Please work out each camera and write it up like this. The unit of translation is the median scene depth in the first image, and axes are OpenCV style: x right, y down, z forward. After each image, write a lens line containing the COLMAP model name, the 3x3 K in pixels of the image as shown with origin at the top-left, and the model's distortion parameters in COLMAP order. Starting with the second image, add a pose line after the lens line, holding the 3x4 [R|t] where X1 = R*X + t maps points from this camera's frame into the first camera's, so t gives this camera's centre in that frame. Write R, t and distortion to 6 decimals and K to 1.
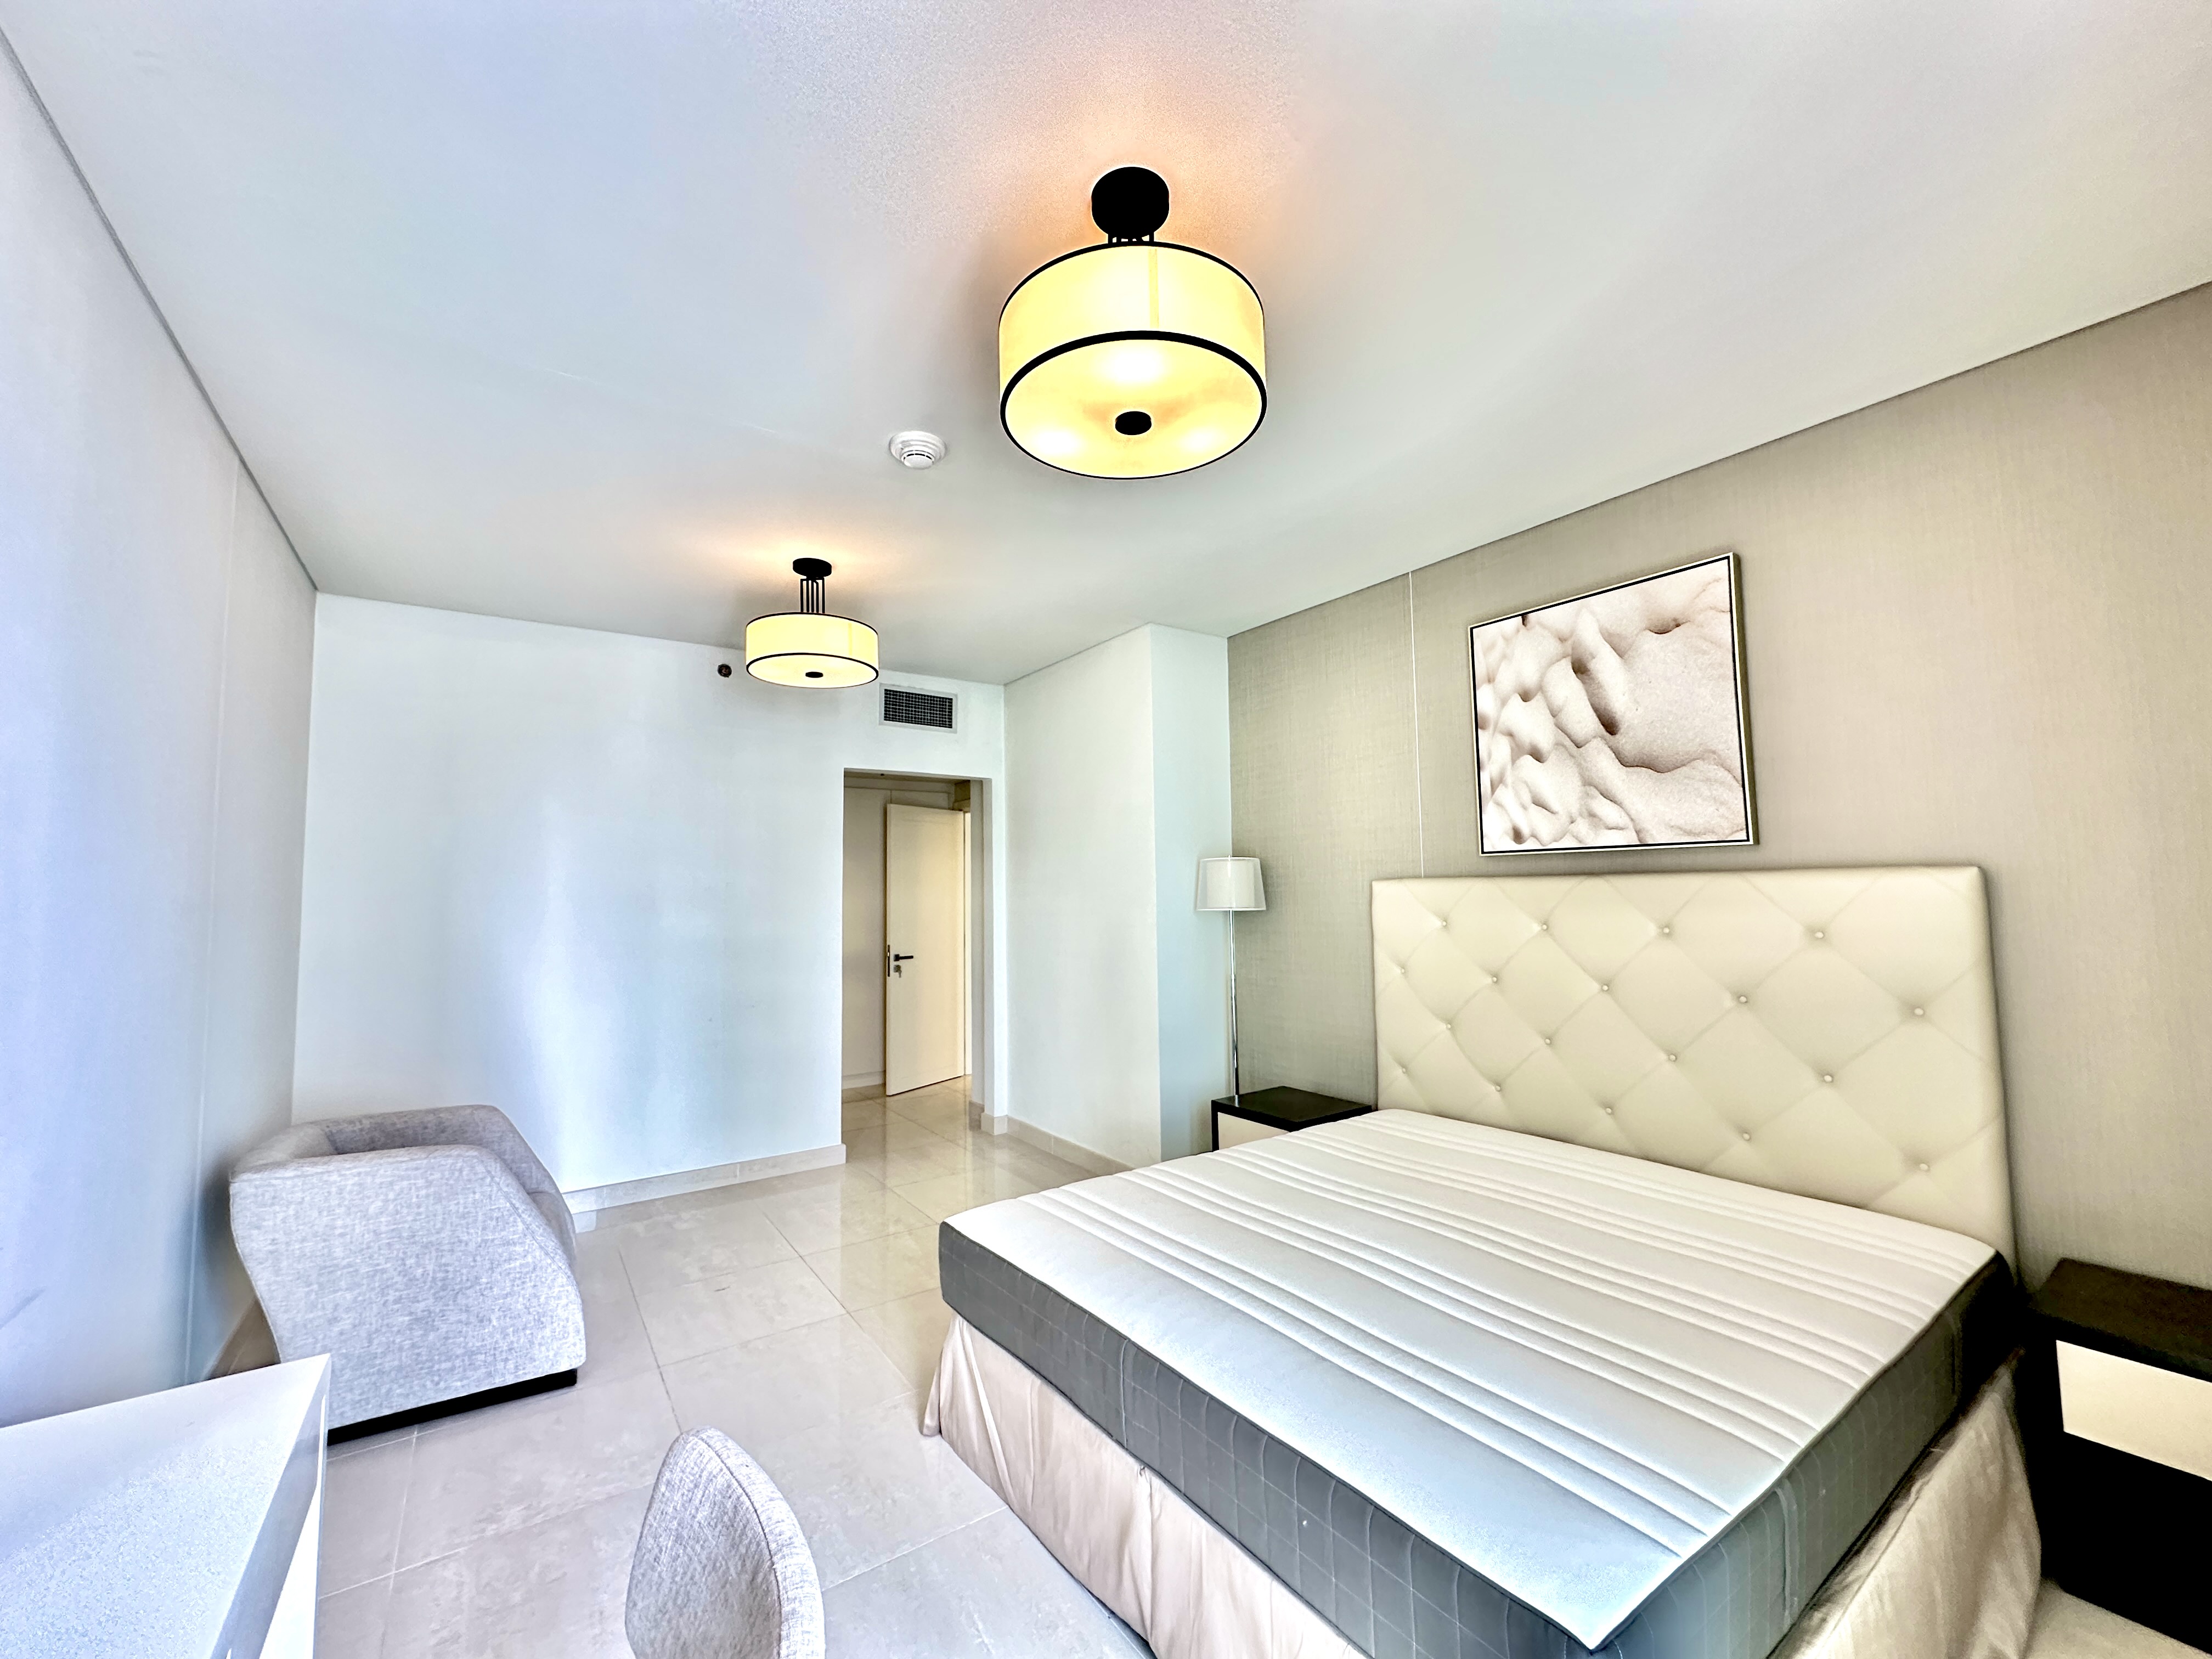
lens RADIAL K [[881.3, 0, 1107.4], [0, 881.3, 832.0], [0, 0, 1]] dist [-0.001338, -0.000058]
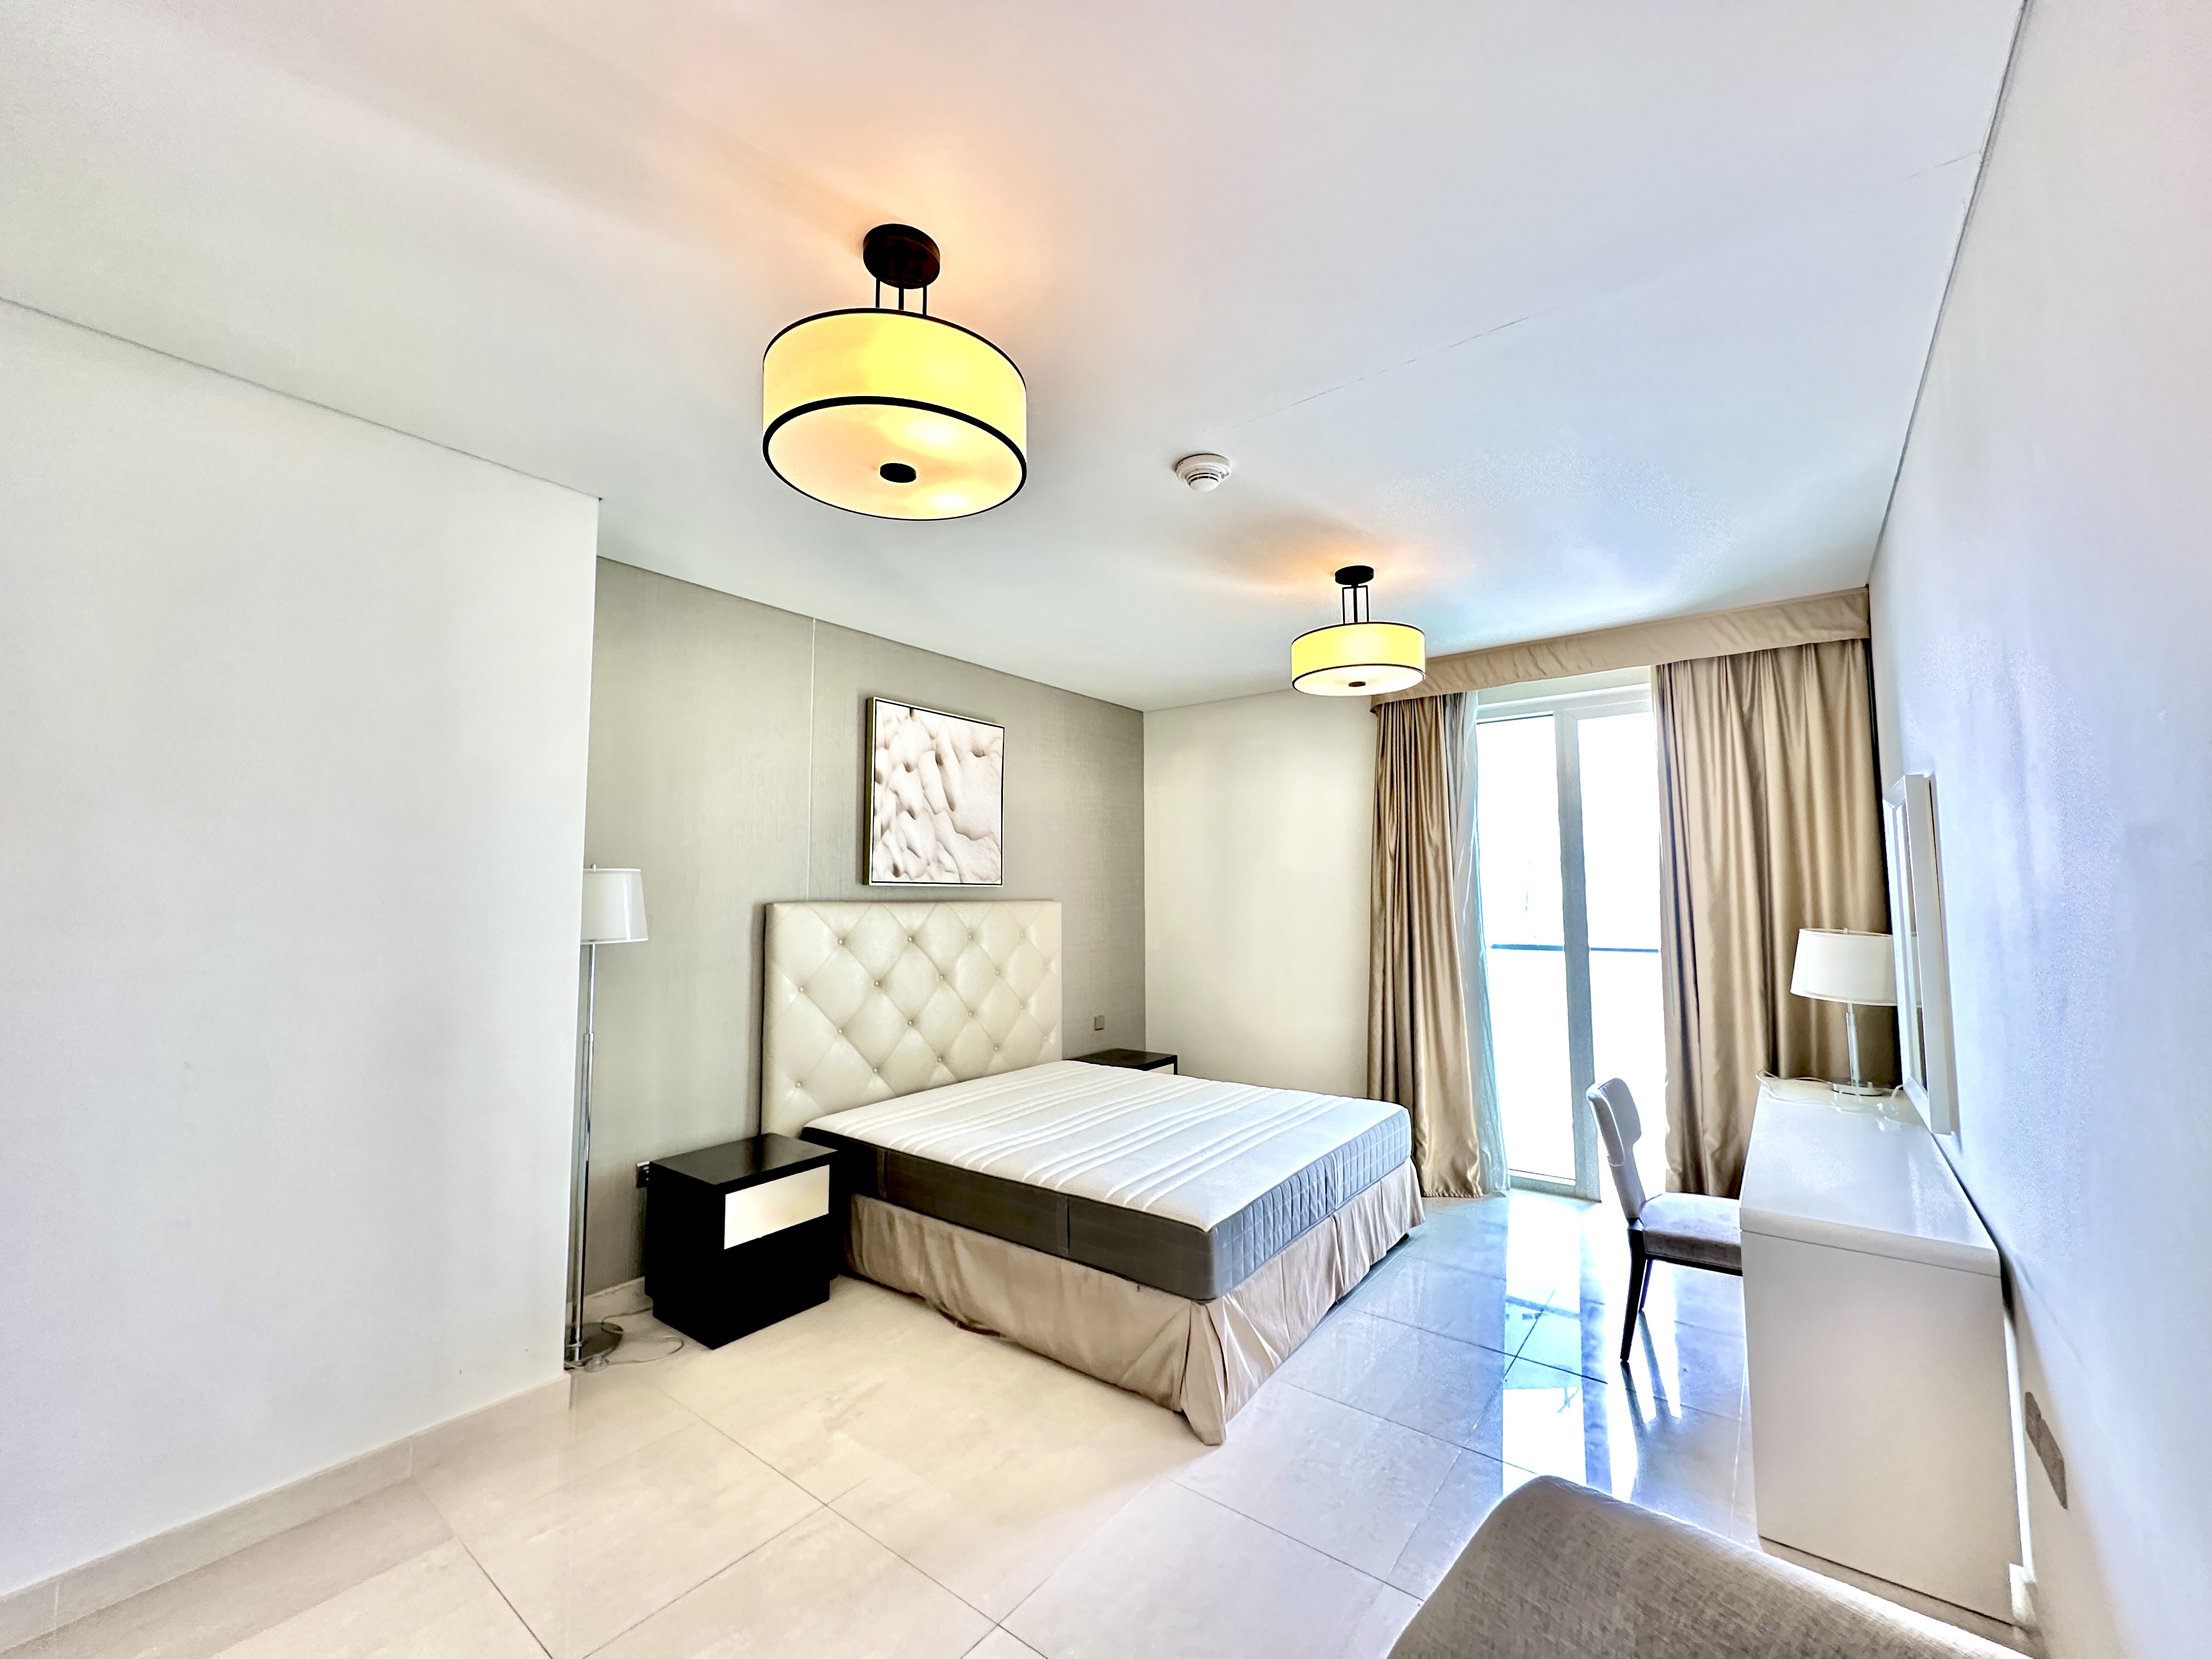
lens RADIAL K [[881.3, 0, 1105.5], [0, 881.3, 830.2], [0, 0, 1]] dist [-0.001338, -0.000058]
pose [[-0.304824, 0.085734, 0.948542, -0.913469], [-0.056659, 0.992544, -0.107919, 0.070408], [-0.950722, -0.086639, -0.297694, 1.135890]]
